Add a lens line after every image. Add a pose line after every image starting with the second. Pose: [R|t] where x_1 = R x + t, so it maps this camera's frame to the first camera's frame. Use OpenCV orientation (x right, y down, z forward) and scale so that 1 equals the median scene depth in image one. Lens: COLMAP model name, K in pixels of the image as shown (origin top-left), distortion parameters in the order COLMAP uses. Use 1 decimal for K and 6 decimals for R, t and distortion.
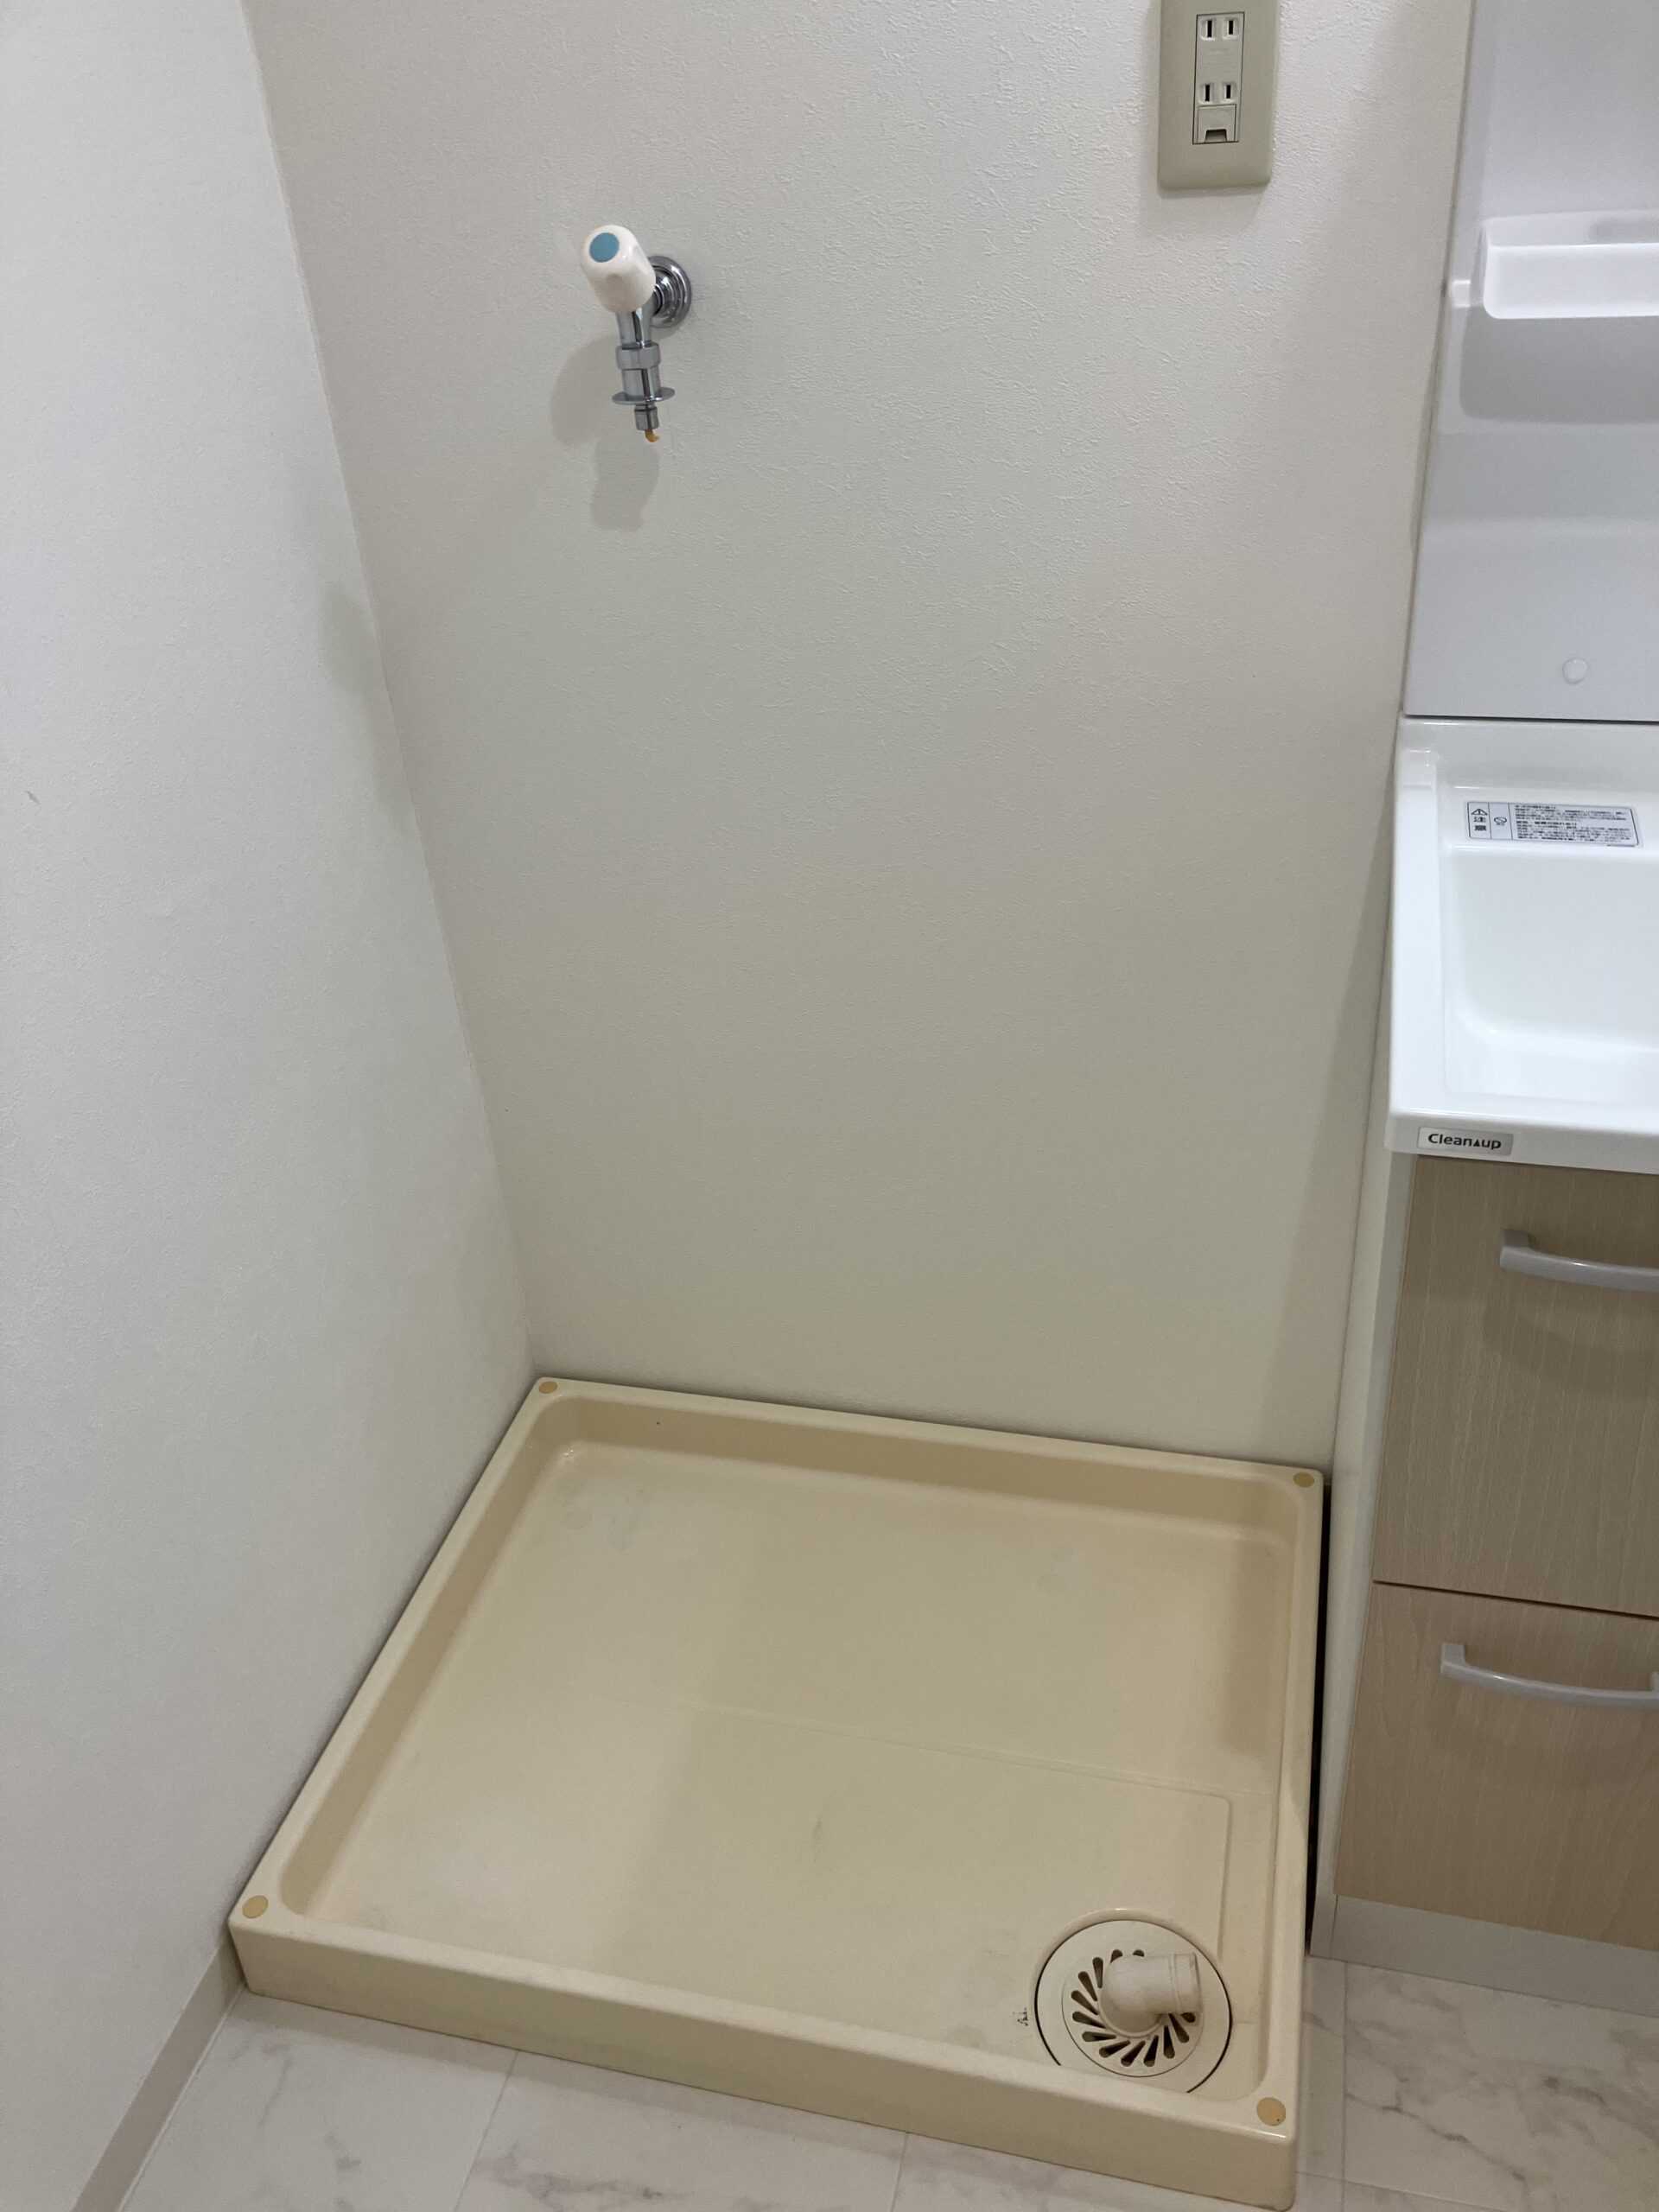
lens RADIAL K [[1802.0, 0, 829.5], [0, 1802.0, 1106.0], [0, 0, 1]] dist [-0.016530, 0.002511]
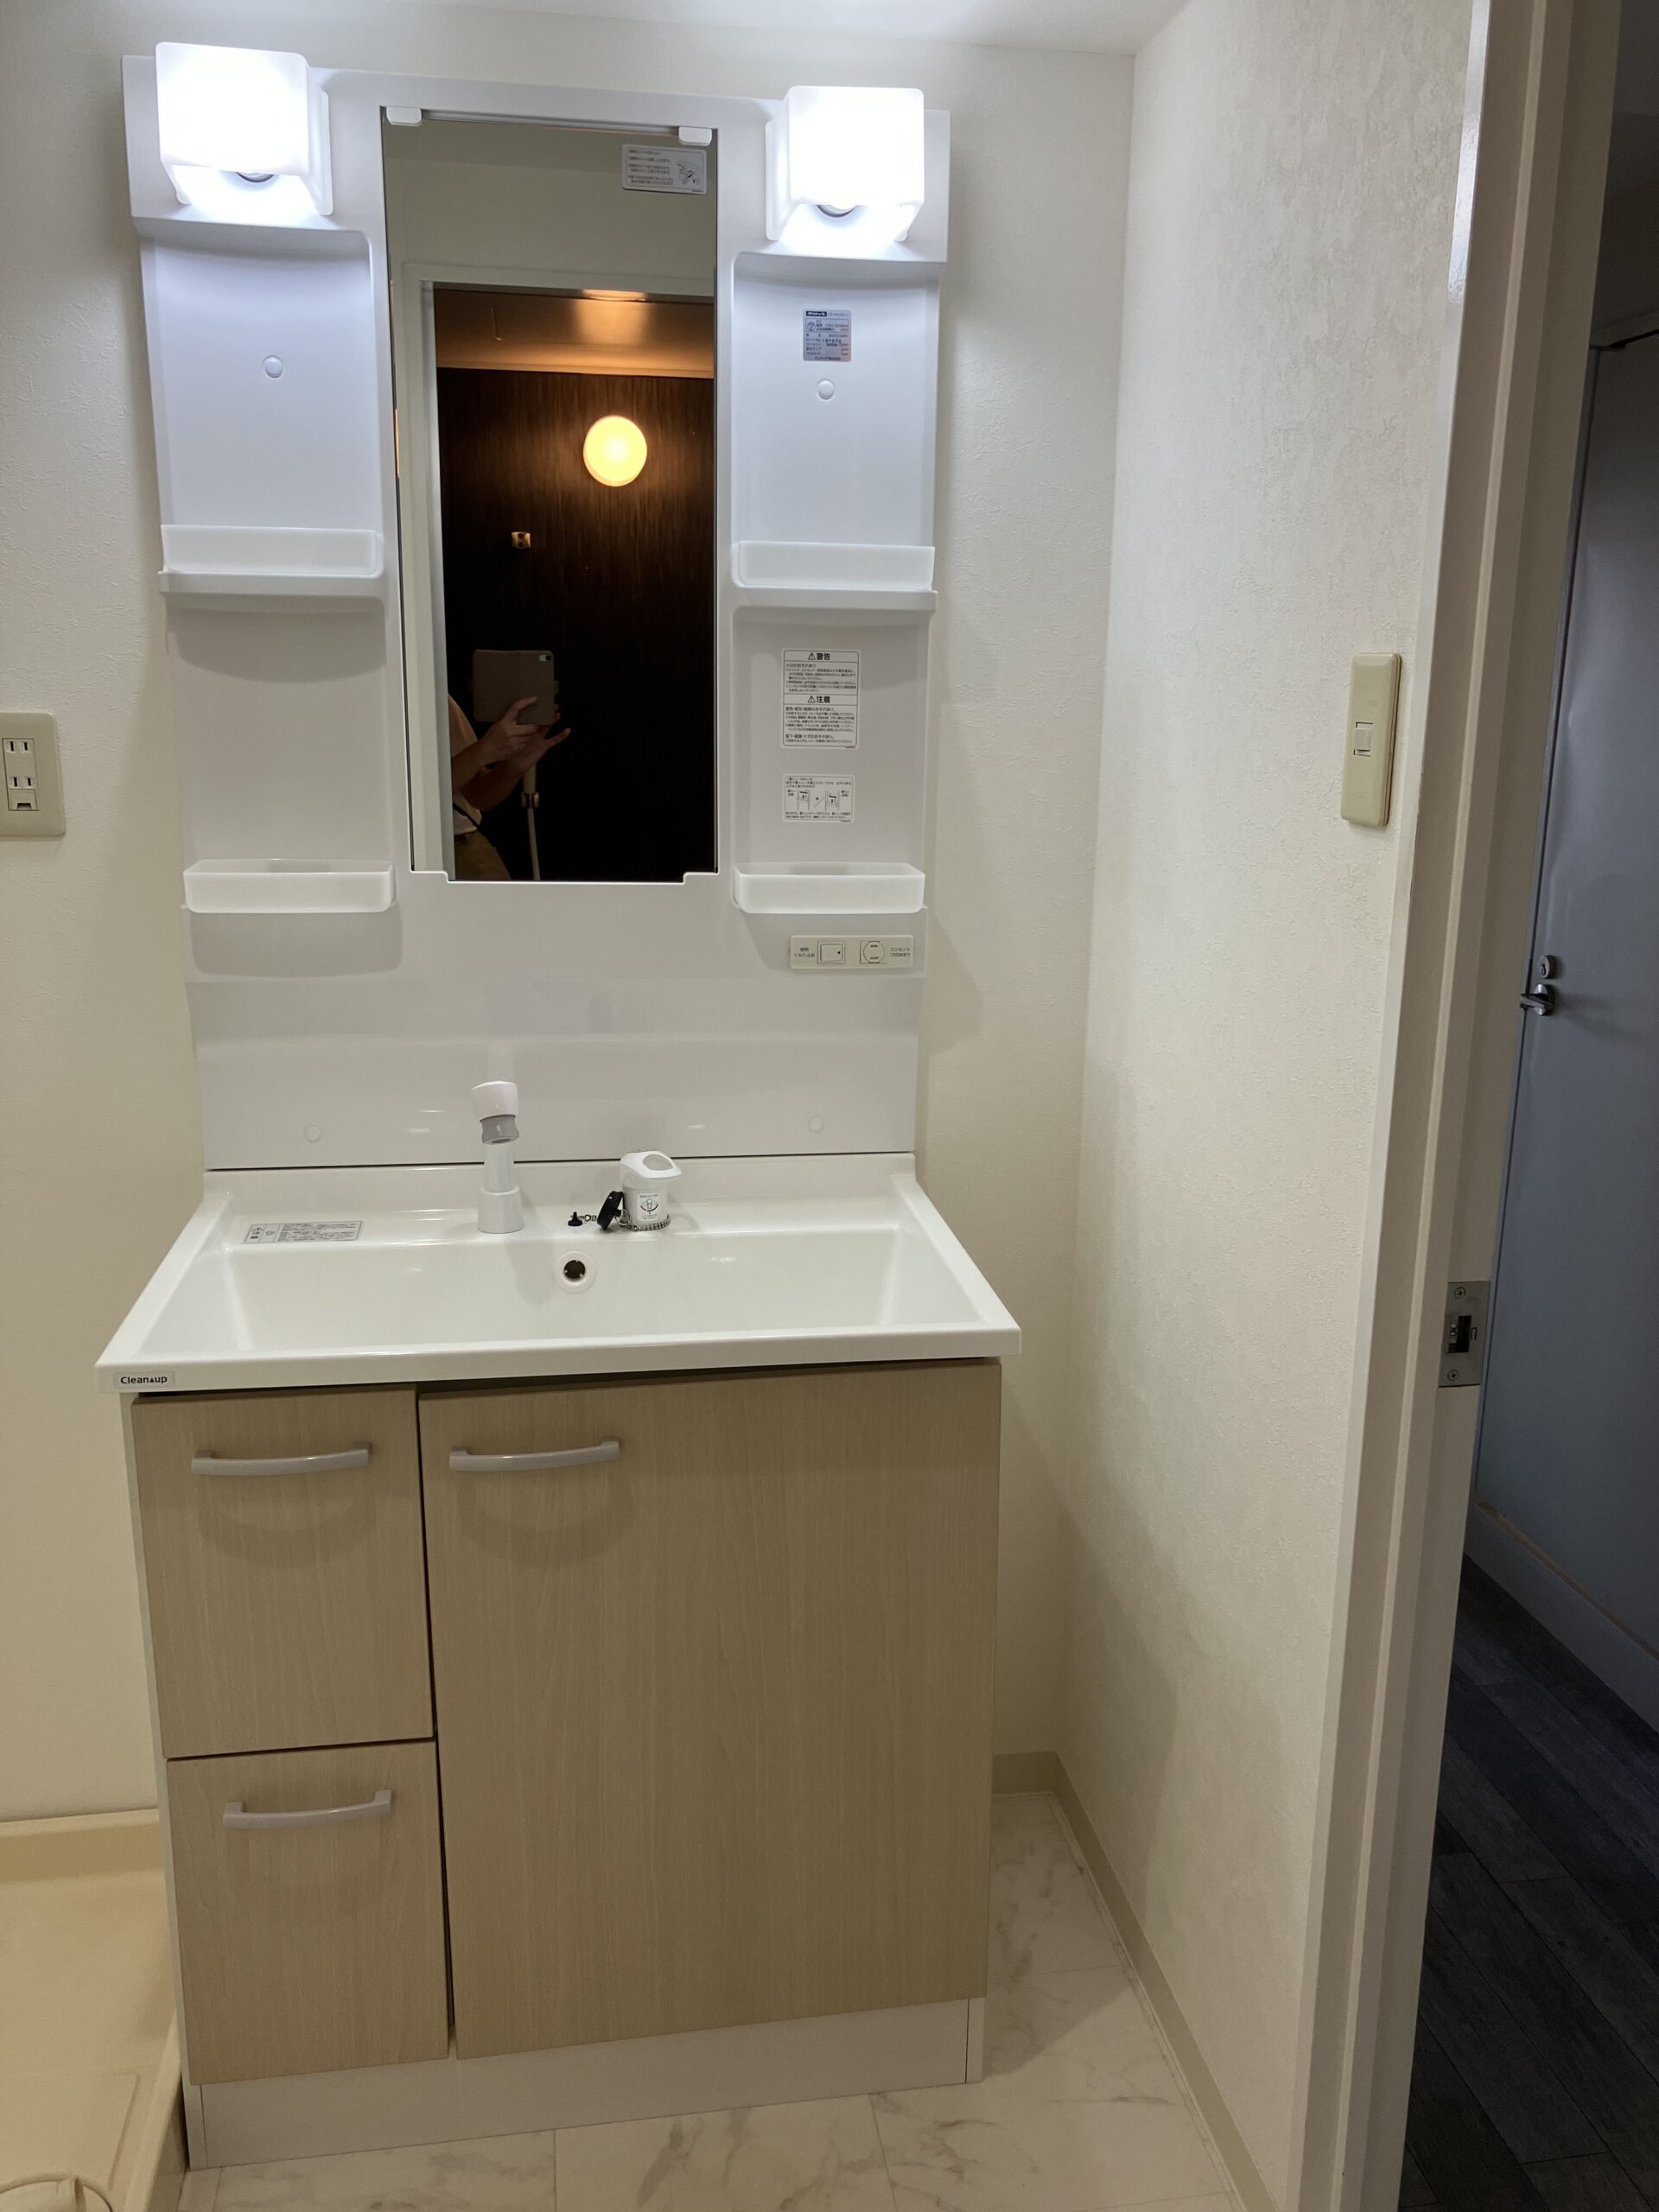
lens RADIAL K [[1823.4, 0, 798.2], [0, 1823.4, 1096.2], [0, 0, 1]] dist [0.006045, 0.000958]
pose [[0.921273, -0.013438, 0.388684, 0.197051], [0.148963, 0.935380, -0.320739, 0.285884], [-0.359257, 0.353388, 0.863743, -0.494143]]
